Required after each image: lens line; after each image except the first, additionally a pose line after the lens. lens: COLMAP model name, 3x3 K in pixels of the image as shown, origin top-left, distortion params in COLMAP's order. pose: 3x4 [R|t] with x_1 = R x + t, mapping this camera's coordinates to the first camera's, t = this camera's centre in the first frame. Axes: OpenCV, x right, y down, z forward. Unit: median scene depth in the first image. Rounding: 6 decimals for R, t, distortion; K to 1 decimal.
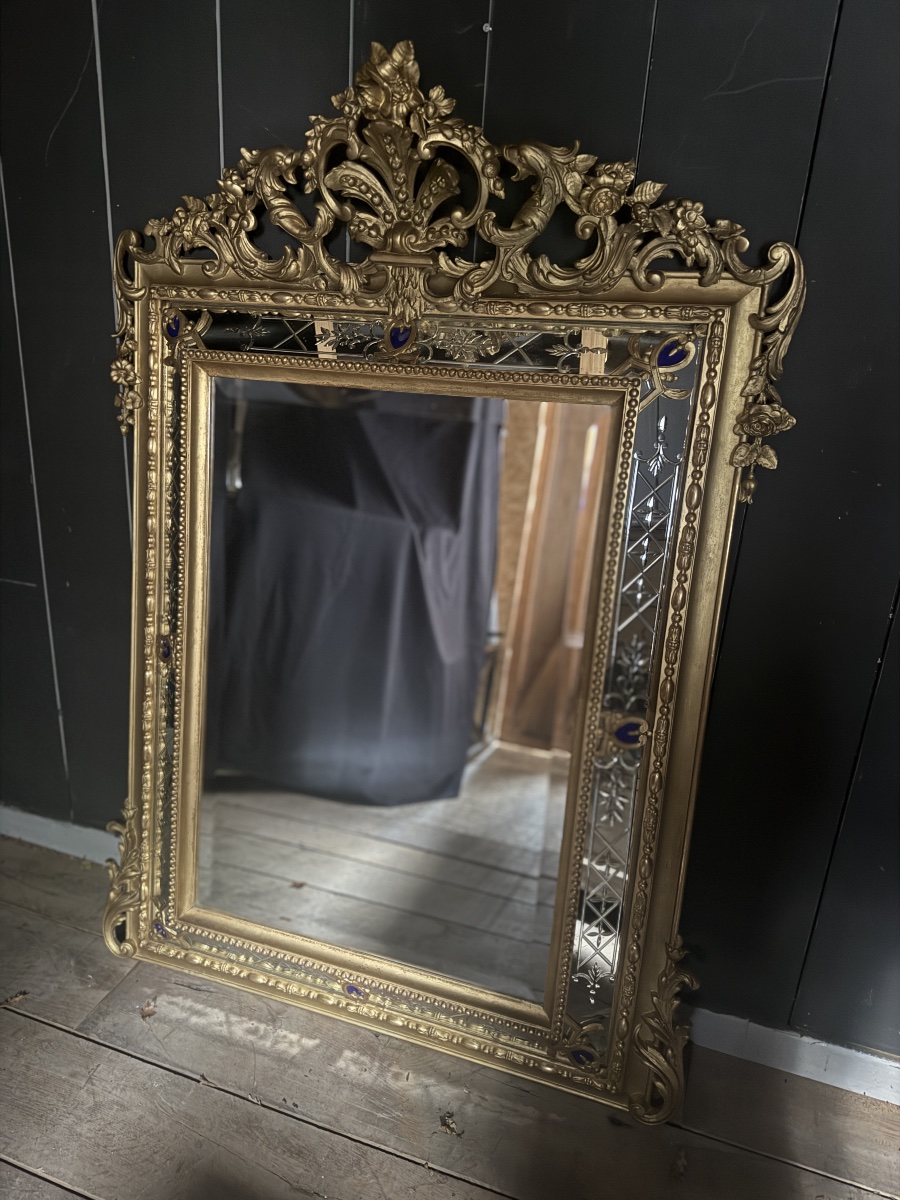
lens RADIAL K [[842.9, 0, 450.0], [0, 842.9, 600.0], [0, 0, 1]] dist [0.000037, -0.000290]
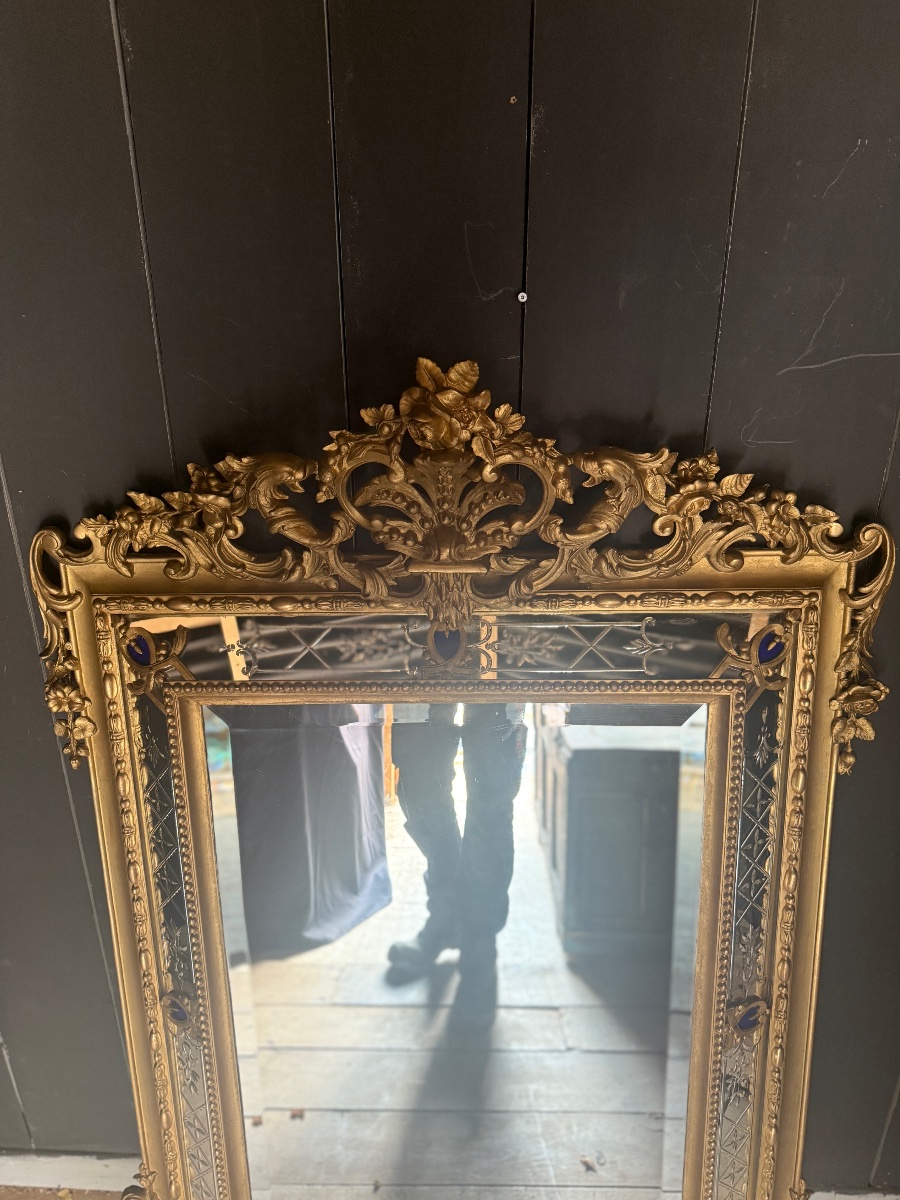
lens RADIAL K [[847.8, 0, 450.0], [0, 847.8, 600.0], [0, 0, 1]] dist [0.088945, -0.146241]
pose [[0.957319, -0.166508, 0.236253, -0.267115], [0.150837, 0.985064, 0.083054, -0.454541], [-0.246553, -0.043874, 0.968136, 0.183078]]
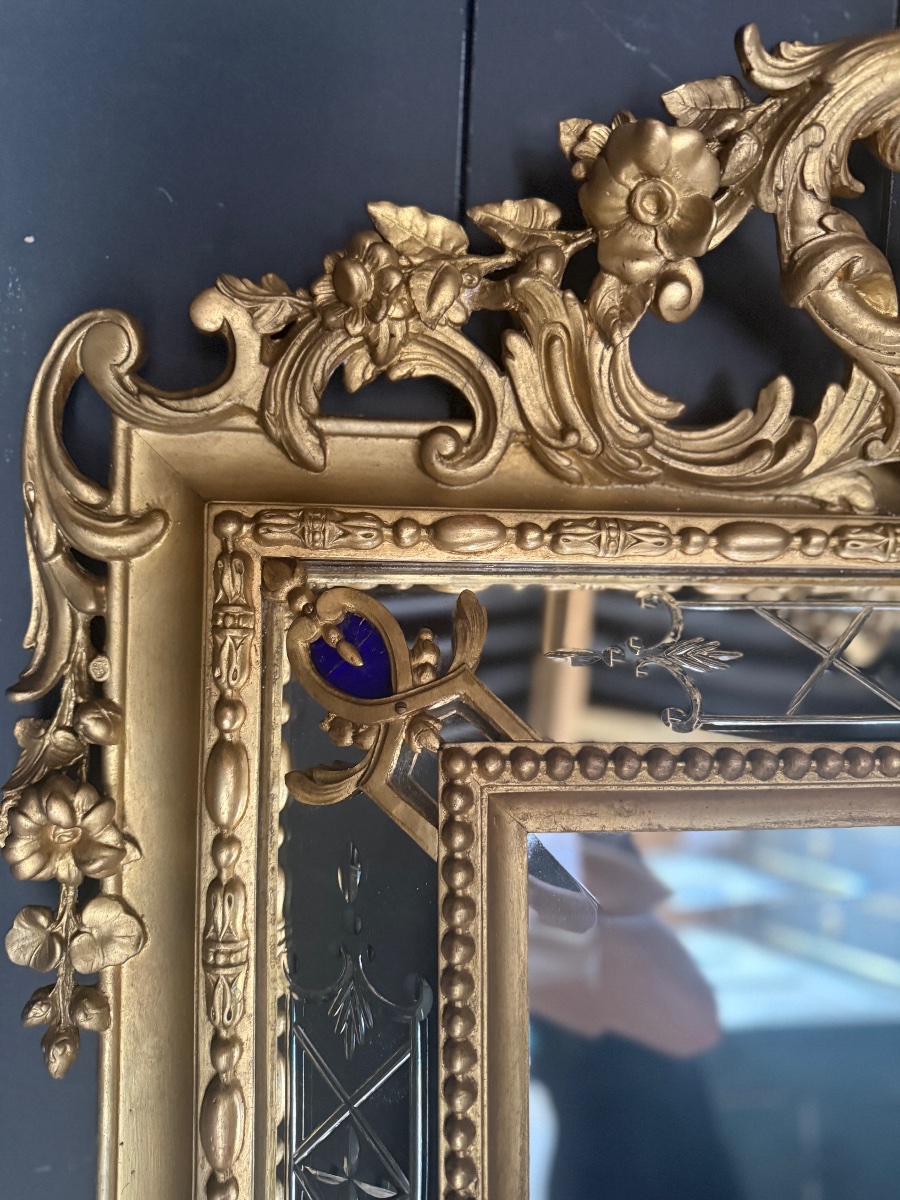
lens RADIAL K [[847.8, 0, 450.0], [0, 847.8, 600.0], [0, 0, 1]] dist [0.088945, -0.146241]
pose [[0.900754, -0.051560, 0.431258, -0.476448], [0.150164, 0.968665, -0.197833, -0.329753], [-0.407545, 0.242959, 0.880272, 0.869276]]
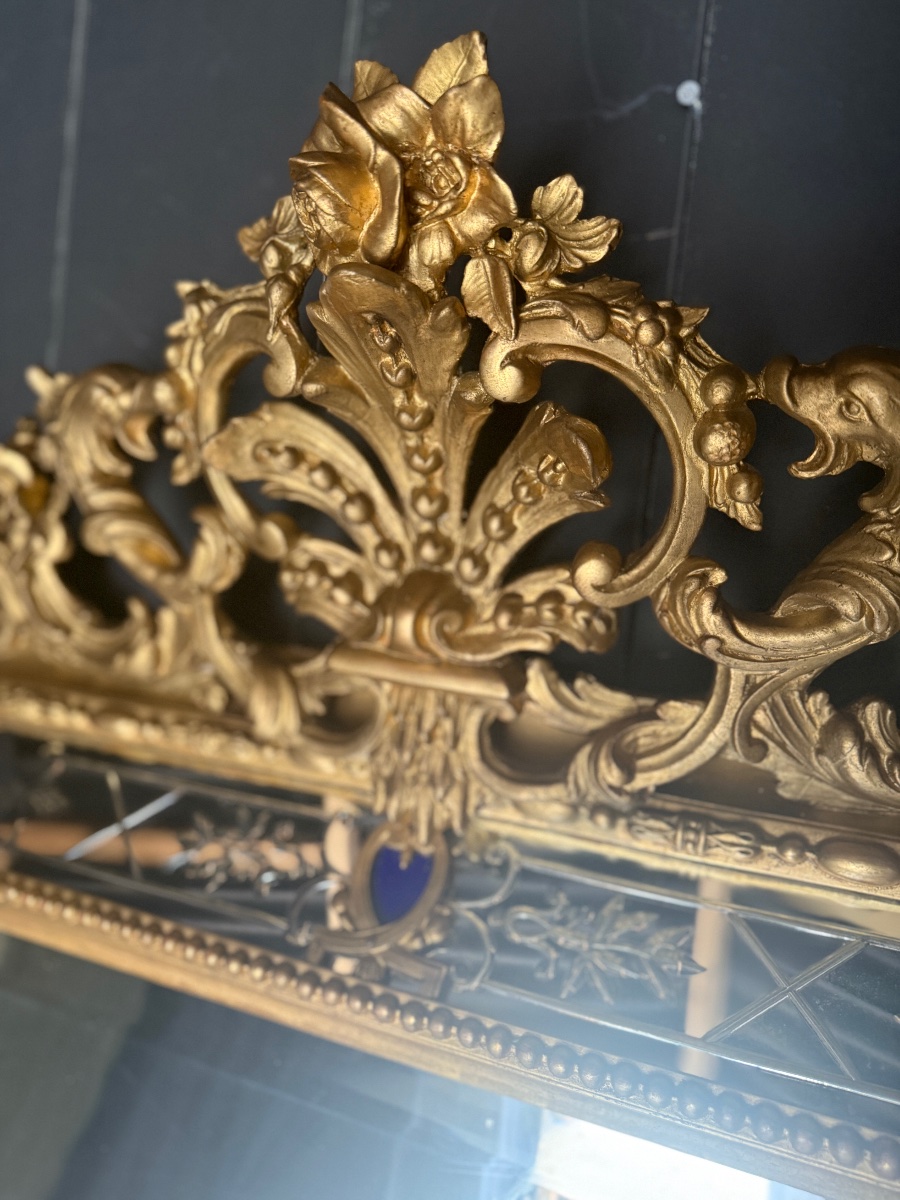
lens RADIAL K [[847.8, 0, 450.0], [0, 847.8, 600.0], [0, 0, 1]] dist [0.088945, -0.146241]
pose [[0.996684, 0.049862, -0.064306, -0.024565], [-0.066468, 0.954749, -0.289892, -0.343932], [0.046941, 0.293205, 0.954897, 0.685962]]
